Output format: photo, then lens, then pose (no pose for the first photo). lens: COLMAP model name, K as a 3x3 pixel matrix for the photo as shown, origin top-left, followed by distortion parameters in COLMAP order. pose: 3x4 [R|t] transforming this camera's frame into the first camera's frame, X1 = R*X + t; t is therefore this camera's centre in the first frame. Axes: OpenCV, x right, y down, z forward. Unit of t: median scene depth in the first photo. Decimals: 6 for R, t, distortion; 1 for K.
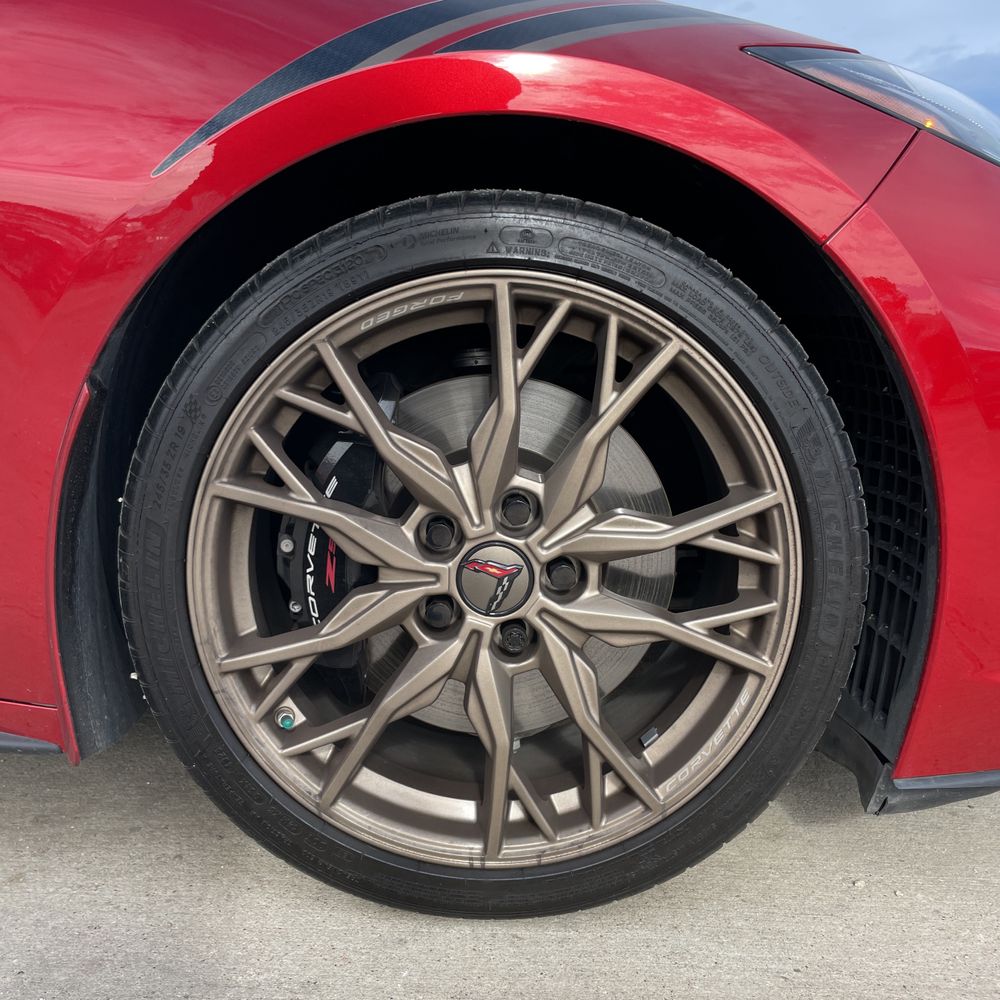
lens RADIAL K [[1027.2, 0, 497.5], [0, 1027.2, 505.0], [0, 0, 1]] dist [0.011239, 0.000000]
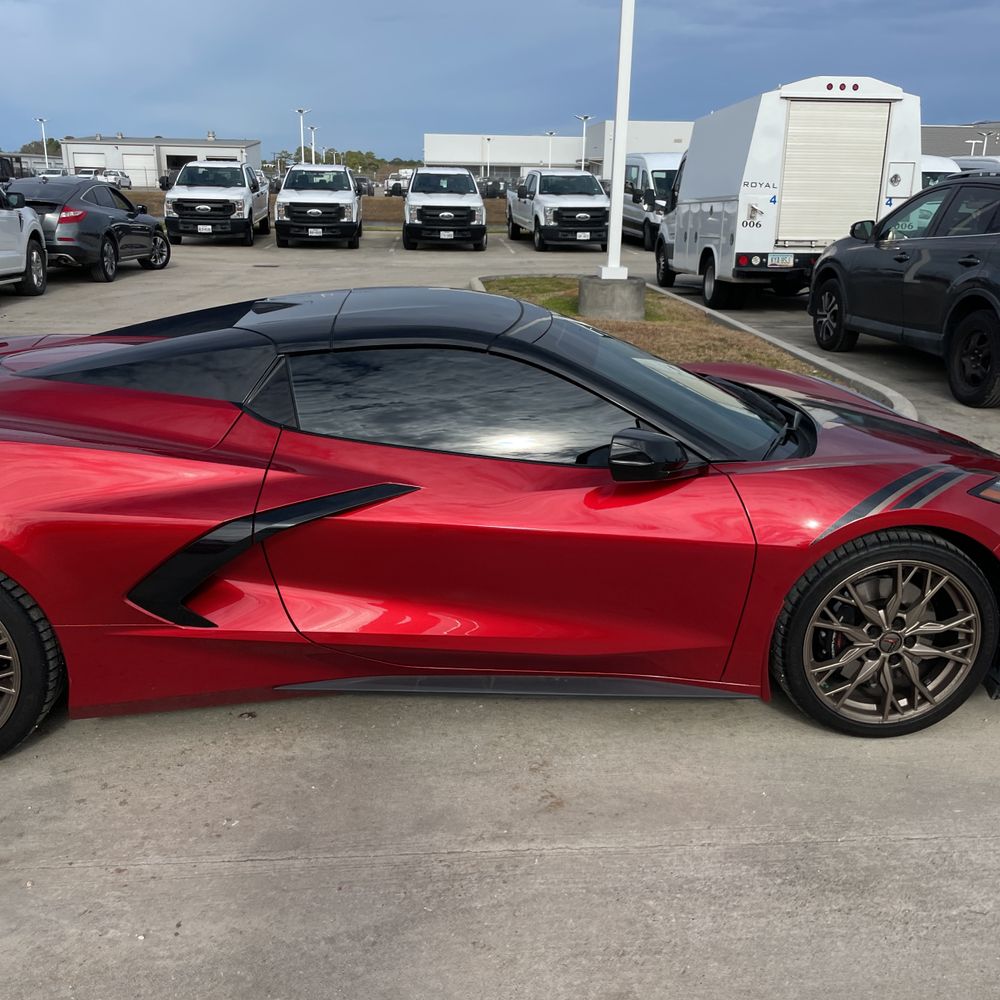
lens RADIAL K [[1027.2, 0, 507.9], [0, 1027.2, 511.2], [0, 0, 1]] dist [0.011239, 0.000000]
pose [[0.997923, -0.053499, 0.035895, -1.351469], [0.047193, 0.986311, 0.157999, -0.945011], [-0.043856, -0.155977, 0.986787, -2.210239]]
